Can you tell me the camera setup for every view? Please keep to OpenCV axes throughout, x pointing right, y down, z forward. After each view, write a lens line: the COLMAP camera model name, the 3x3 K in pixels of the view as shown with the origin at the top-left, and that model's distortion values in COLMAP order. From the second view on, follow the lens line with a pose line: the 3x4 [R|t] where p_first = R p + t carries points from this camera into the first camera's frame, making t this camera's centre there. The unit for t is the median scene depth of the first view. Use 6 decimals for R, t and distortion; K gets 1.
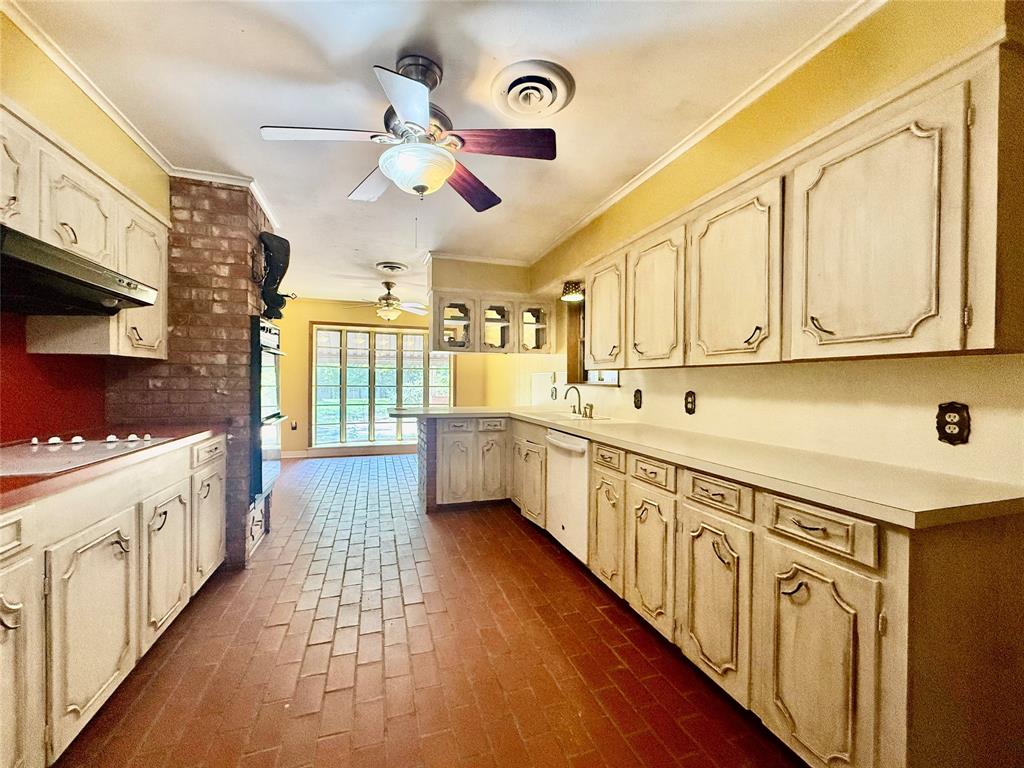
lens RADIAL K [[409.7, 0, 505.8], [0, 409.7, 385.8], [0, 0, 1]] dist [0.001003, 0.000274]
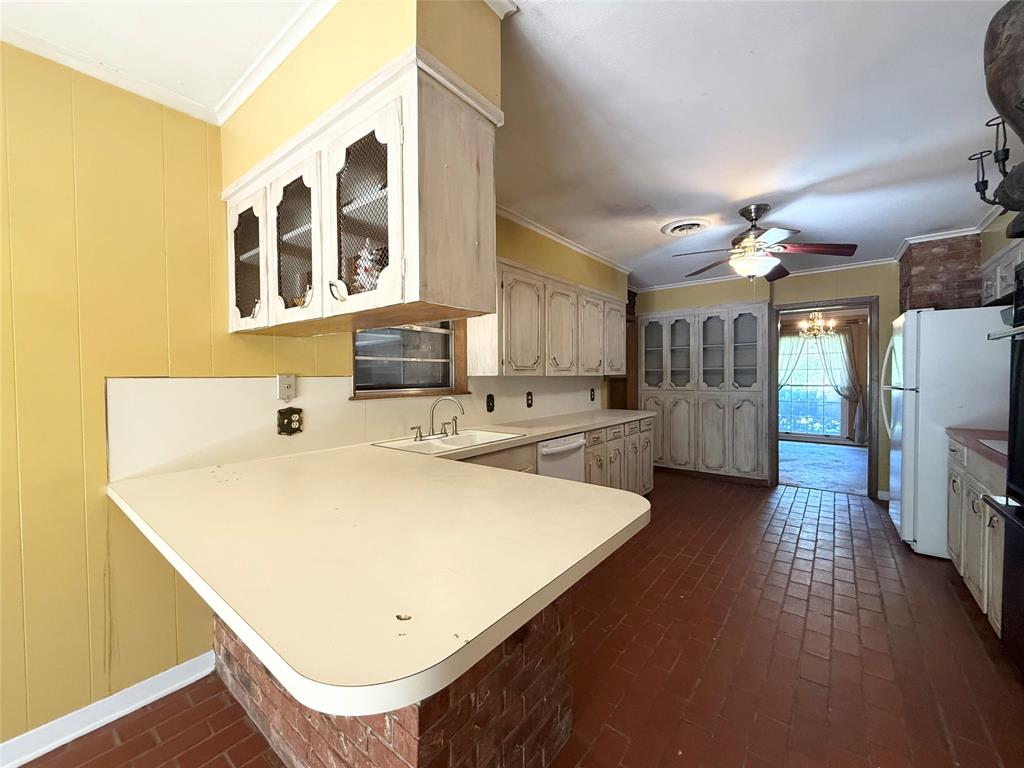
lens RADIAL K [[409.7, 0, 507.6], [0, 409.7, 383.4], [0, 0, 1]] dist [0.001003, 0.000274]
pose [[-0.548358, -0.012482, 0.836150, -0.699214], [0.009775, 0.999725, 0.021335, -0.047400], [-0.836186, 0.019872, -0.548085, 1.811169]]
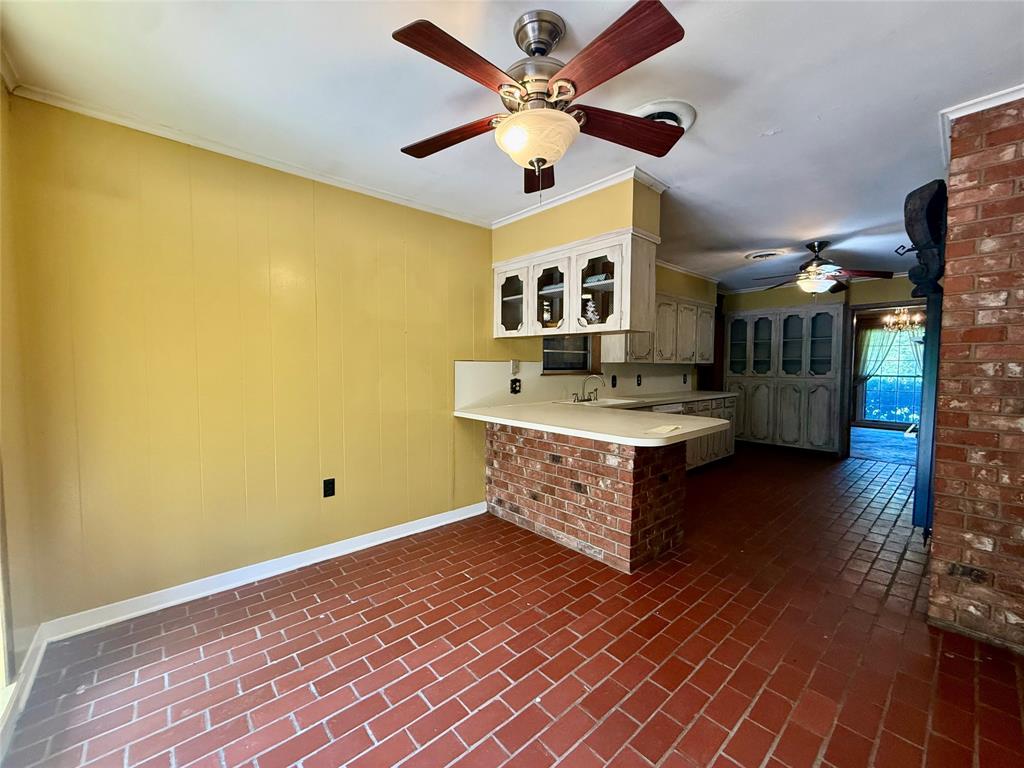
lens RADIAL K [[409.7, 0, 508.3], [0, 409.7, 384.1], [0, 0, 1]] dist [0.001003, 0.000274]
pose [[-0.395642, -0.044956, 0.917304, -1.104923], [0.000156, 0.998798, 0.049018, -0.038219], [-0.918405, 0.019537, -0.395159, 2.318659]]
